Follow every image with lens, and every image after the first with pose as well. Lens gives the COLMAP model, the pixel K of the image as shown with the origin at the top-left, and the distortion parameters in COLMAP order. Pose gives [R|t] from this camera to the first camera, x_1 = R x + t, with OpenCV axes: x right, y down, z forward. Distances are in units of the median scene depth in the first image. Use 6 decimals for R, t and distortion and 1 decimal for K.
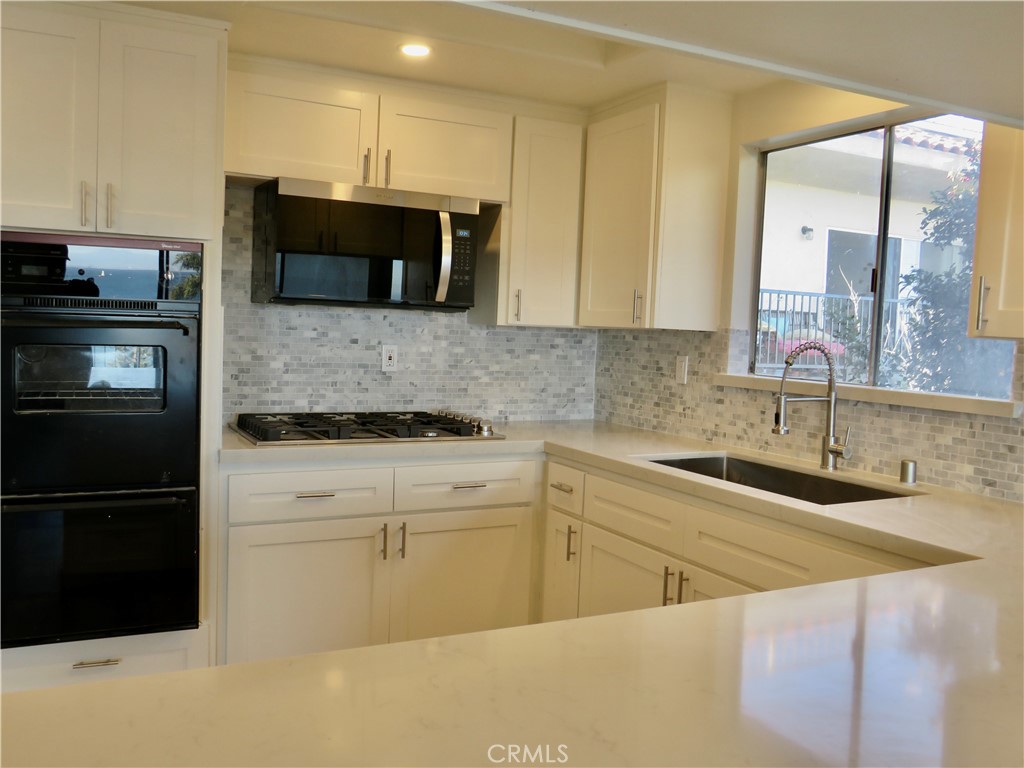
lens RADIAL K [[891.1, 0, 512.0], [0, 891.1, 384.0], [0, 0, 1]] dist [-0.038126, -0.001468]
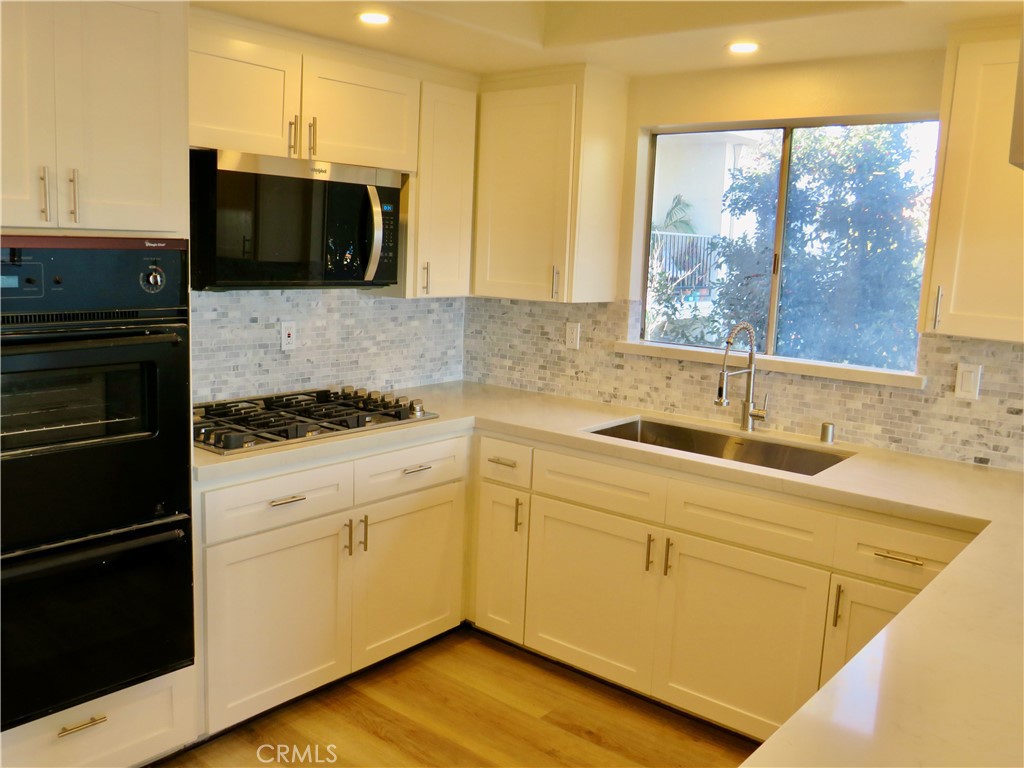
lens RADIAL K [[891.1, 0, 512.0], [0, 891.1, 384.0], [0, 0, 1]] dist [-0.038126, -0.001468]
pose [[0.920030, -0.063344, 0.386694, -0.318535], [0.022101, 0.993665, 0.110189, -0.084963], [-0.391224, -0.092831, 0.915601, 0.054986]]
